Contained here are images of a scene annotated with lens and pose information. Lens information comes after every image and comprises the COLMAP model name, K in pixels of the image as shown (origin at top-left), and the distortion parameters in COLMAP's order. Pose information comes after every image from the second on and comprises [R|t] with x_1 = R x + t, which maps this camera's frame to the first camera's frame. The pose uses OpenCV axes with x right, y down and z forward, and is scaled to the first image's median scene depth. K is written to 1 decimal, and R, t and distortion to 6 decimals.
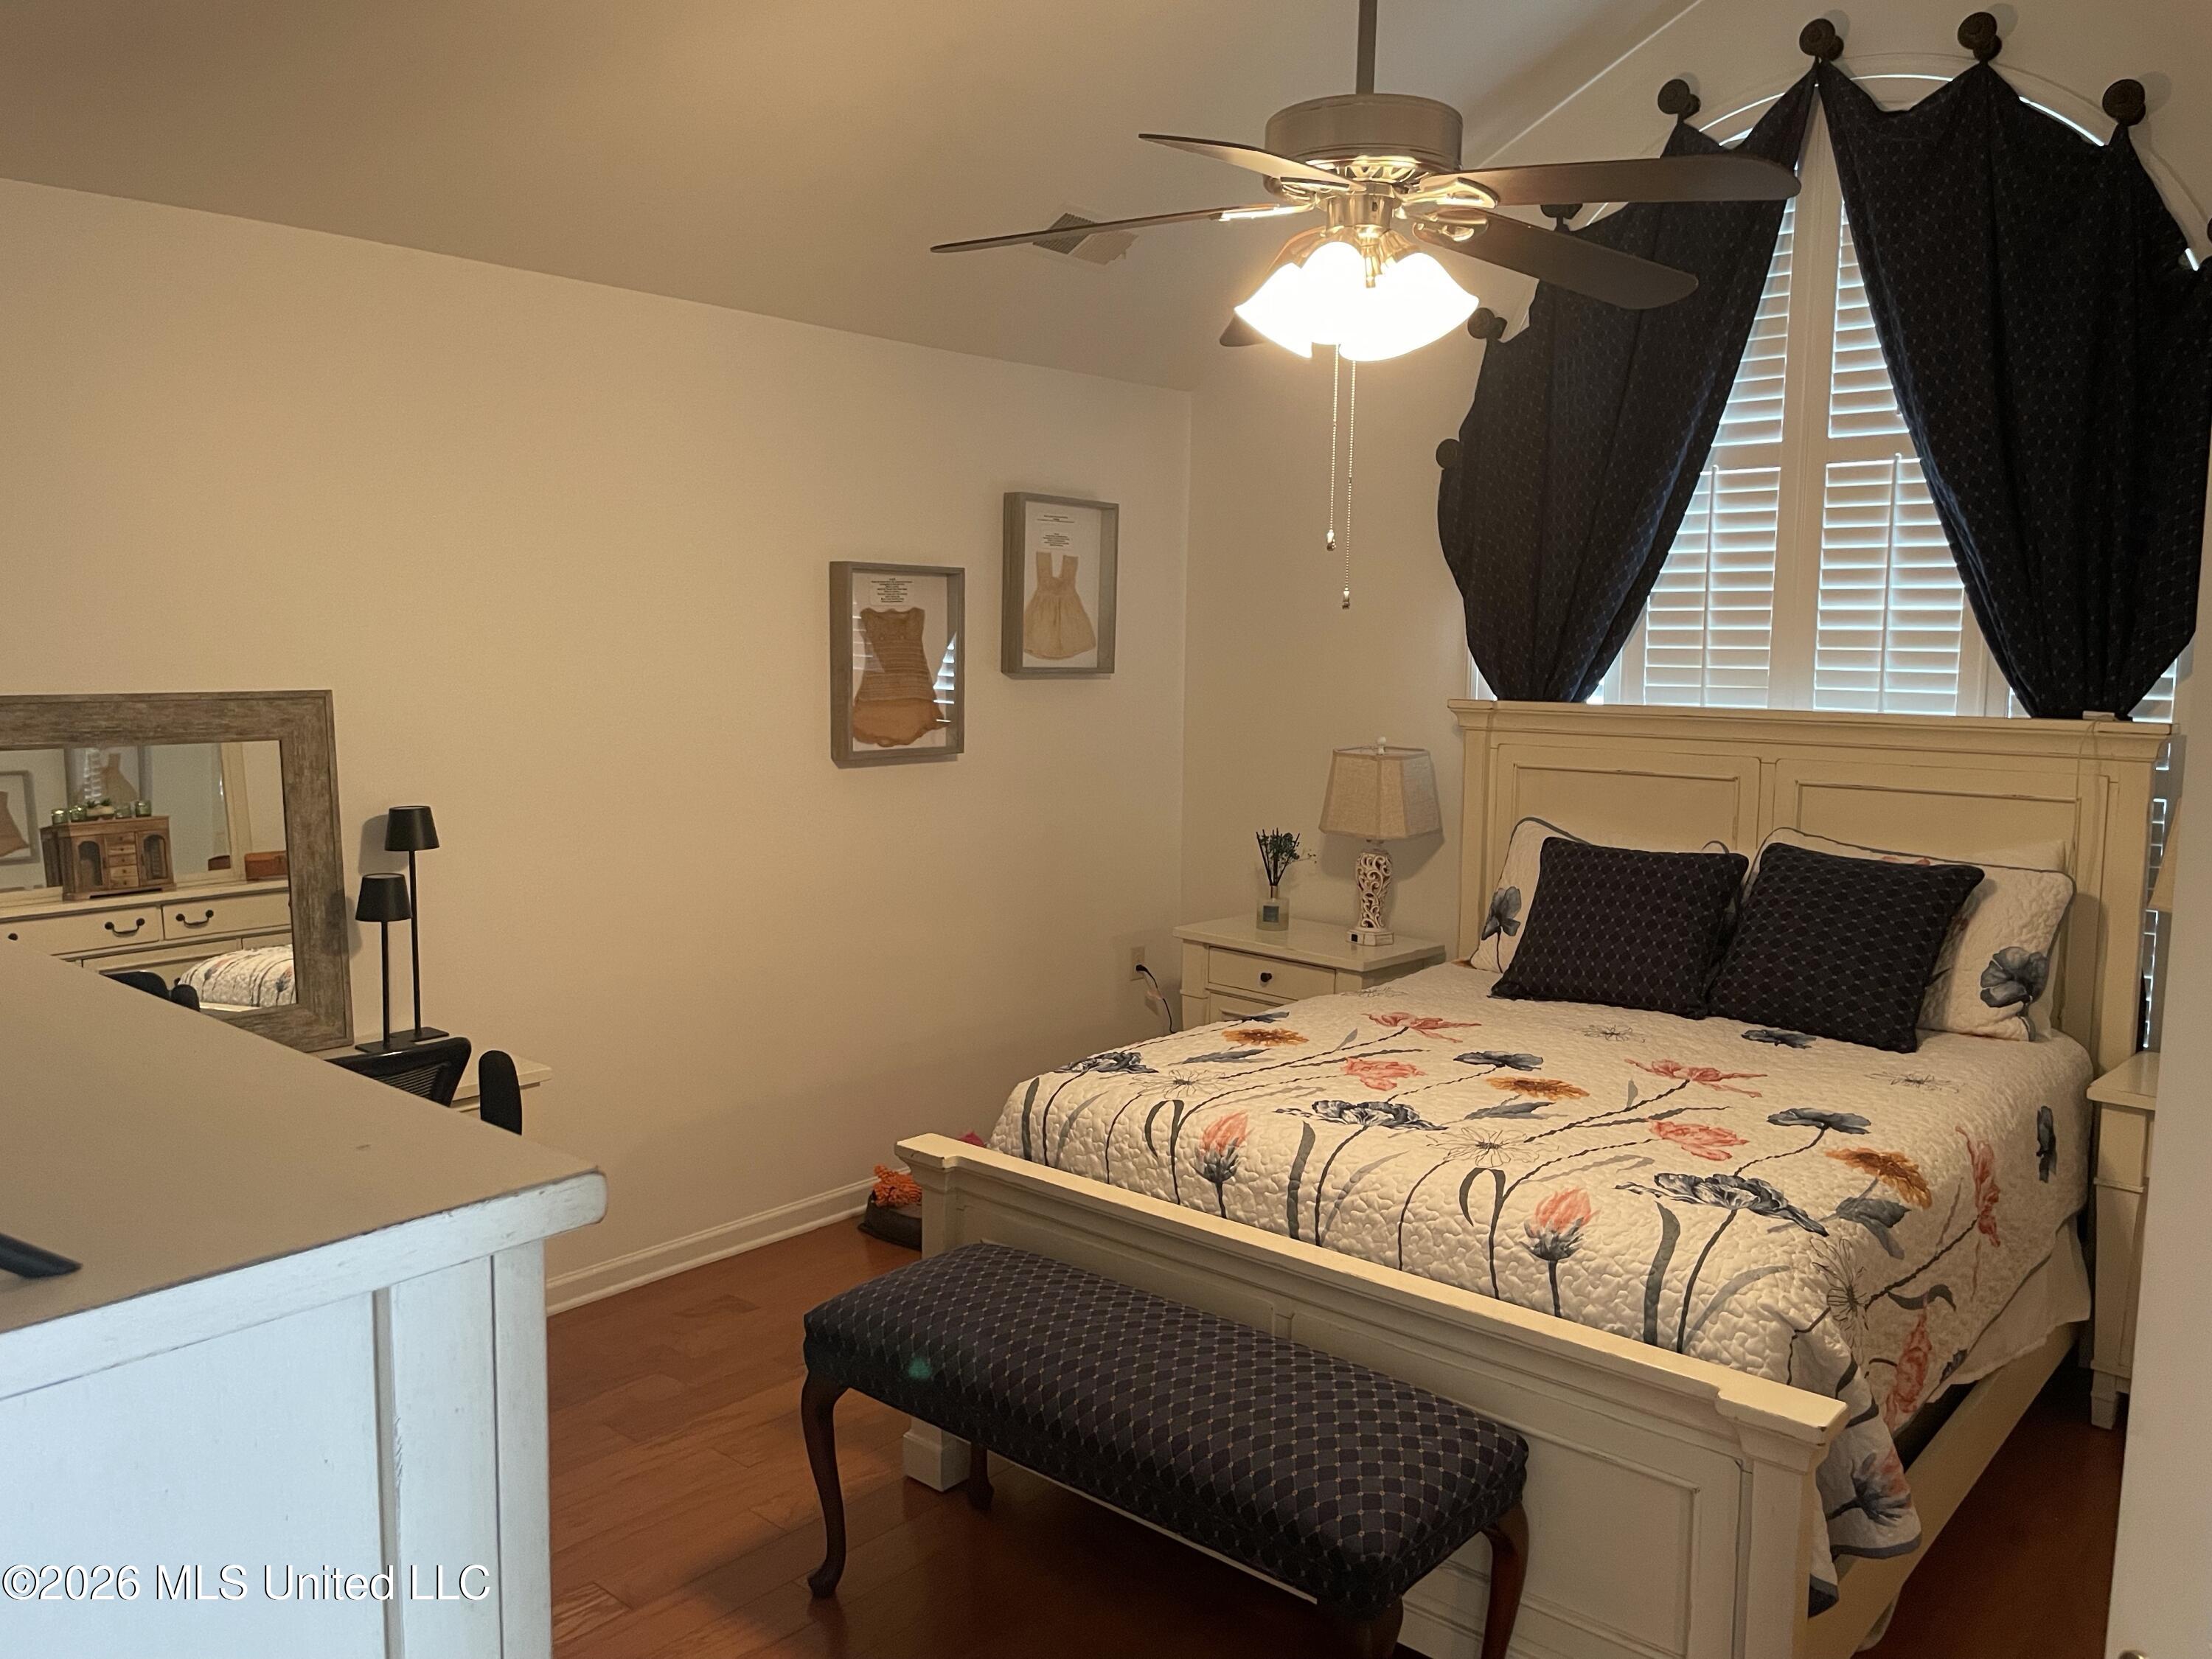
lens RADIAL K [[1693.0, 0, 1101.2], [0, 1693.0, 821.5], [0, 0, 1]] dist [0.101972, -0.148383]
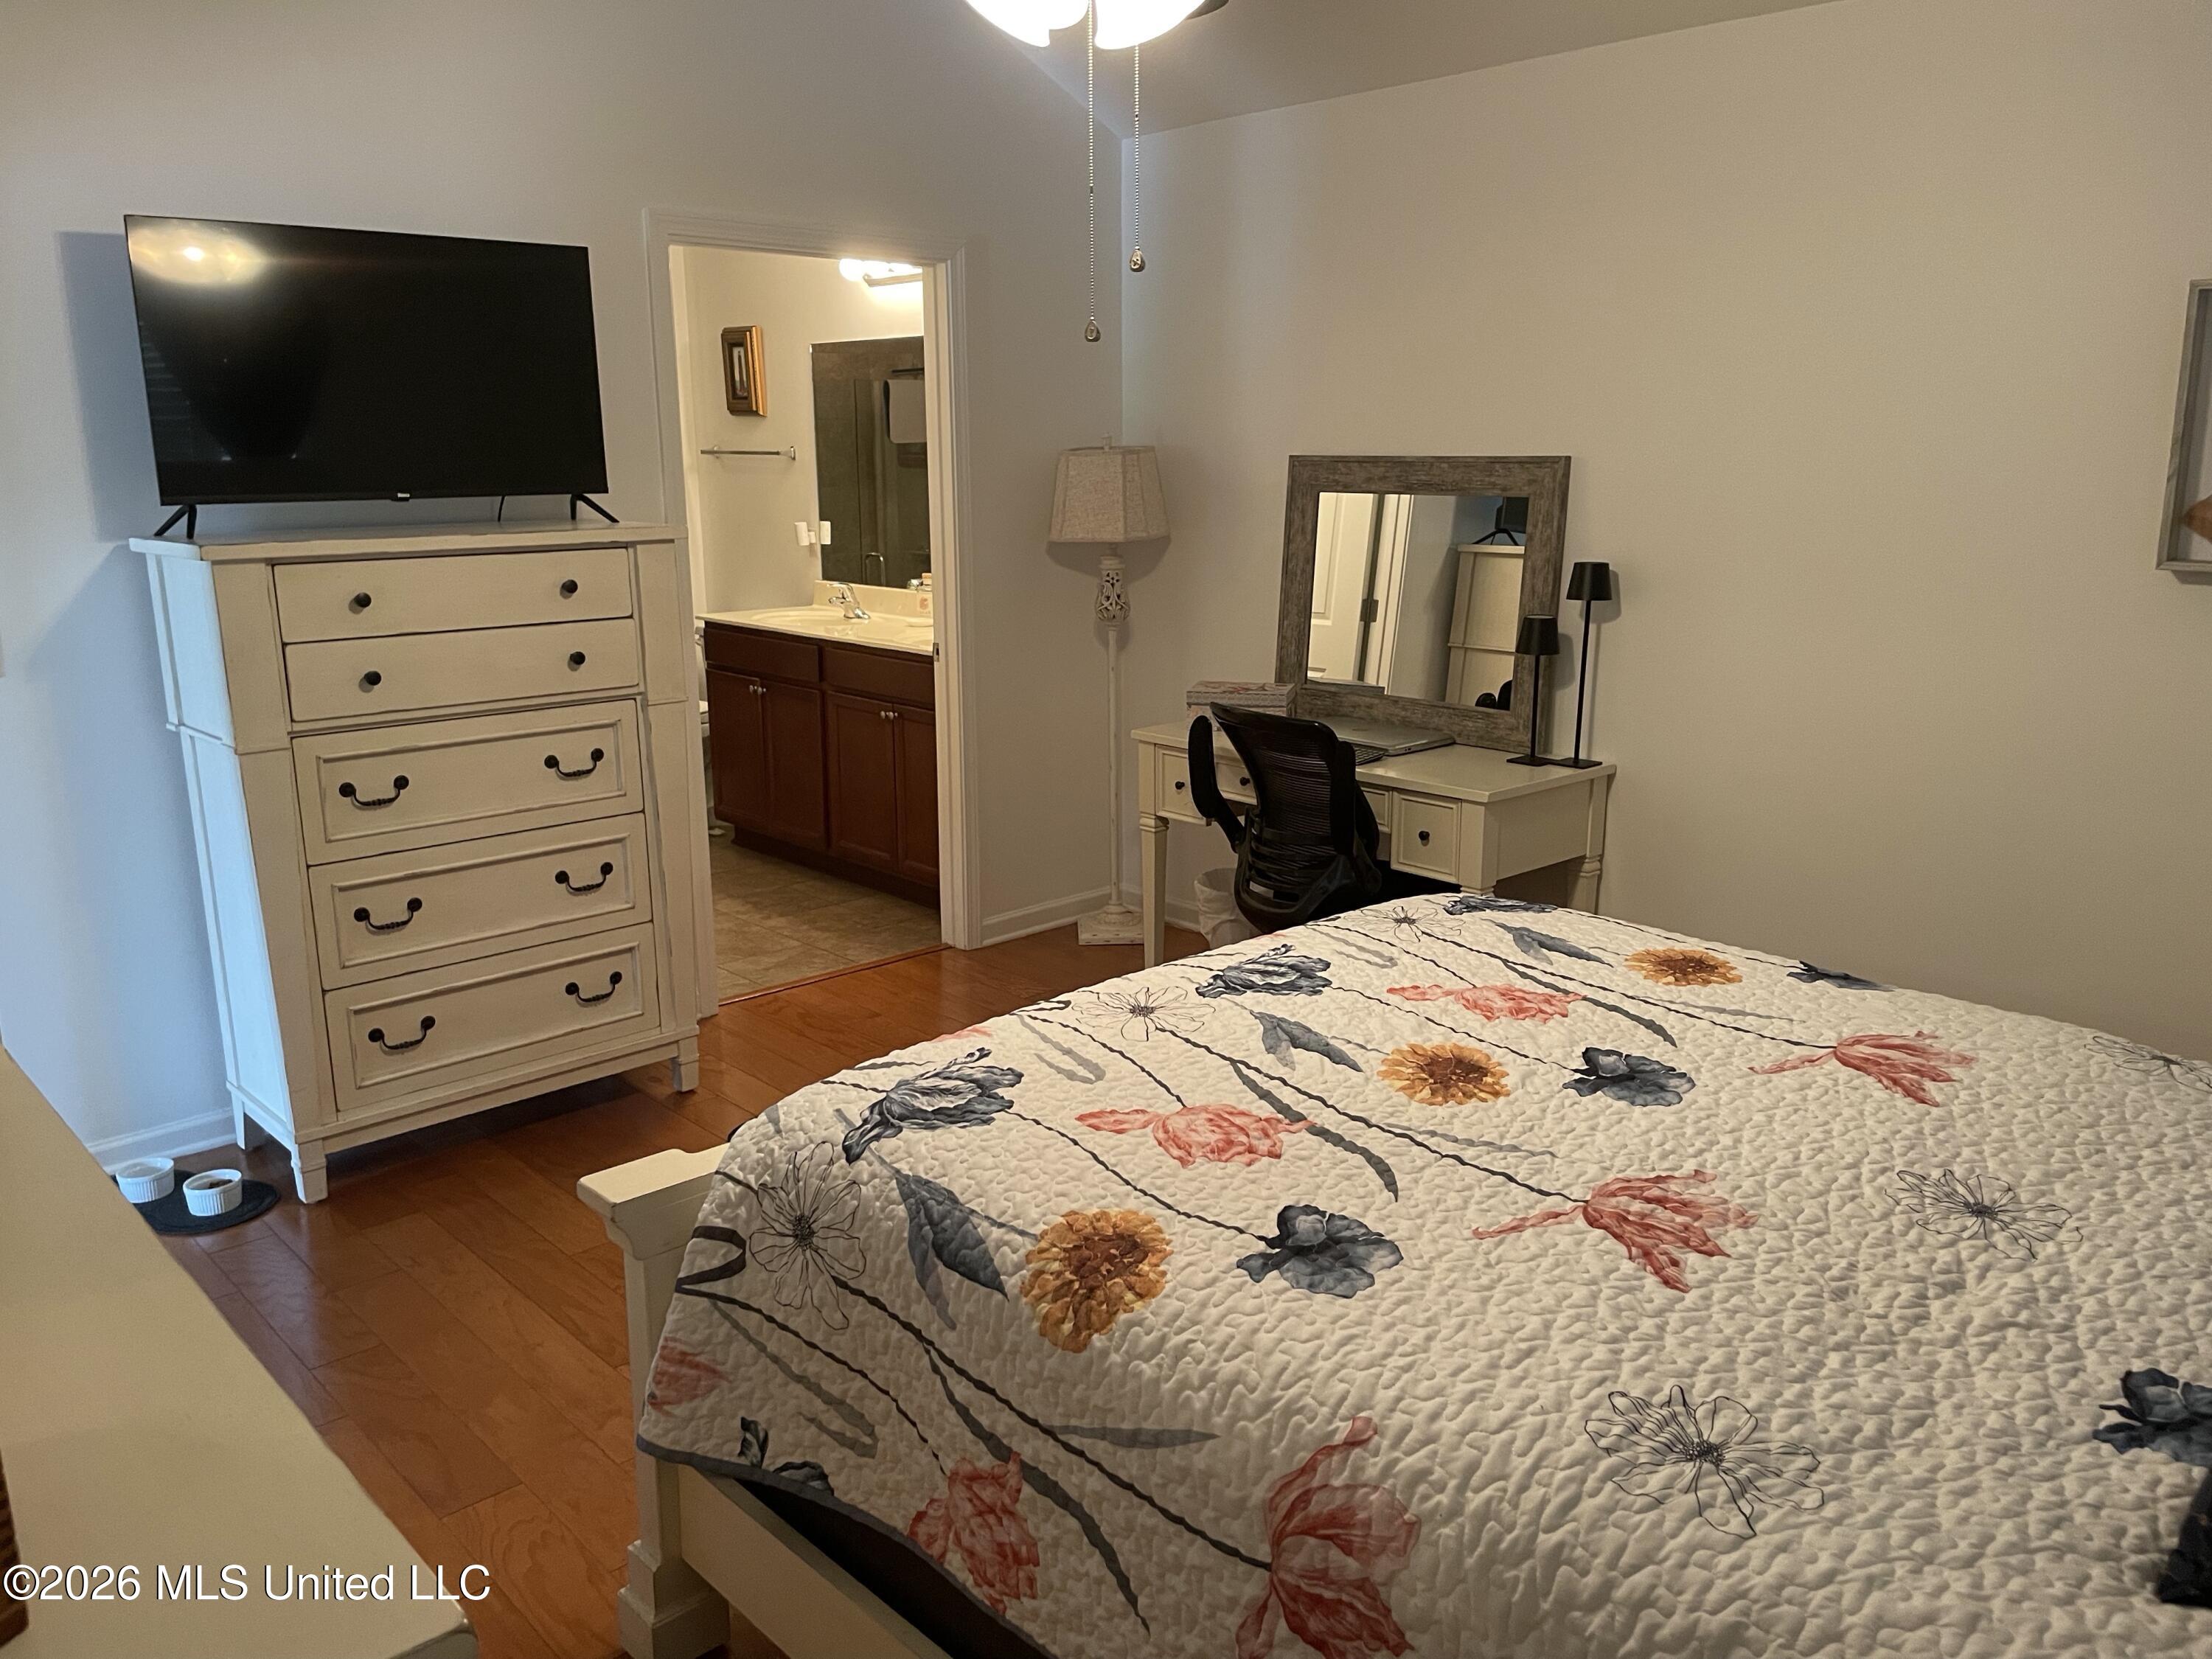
lens RADIAL K [[1693.0, 0, 1101.2], [0, 1693.0, 821.5], [0, 0, 1]] dist [0.101972, -0.148383]
pose [[-0.108441, 0.210252, -0.971615, 0.932735], [-0.106265, 0.969326, 0.221617, -0.070881], [0.988407, 0.127281, -0.082772, 0.967271]]
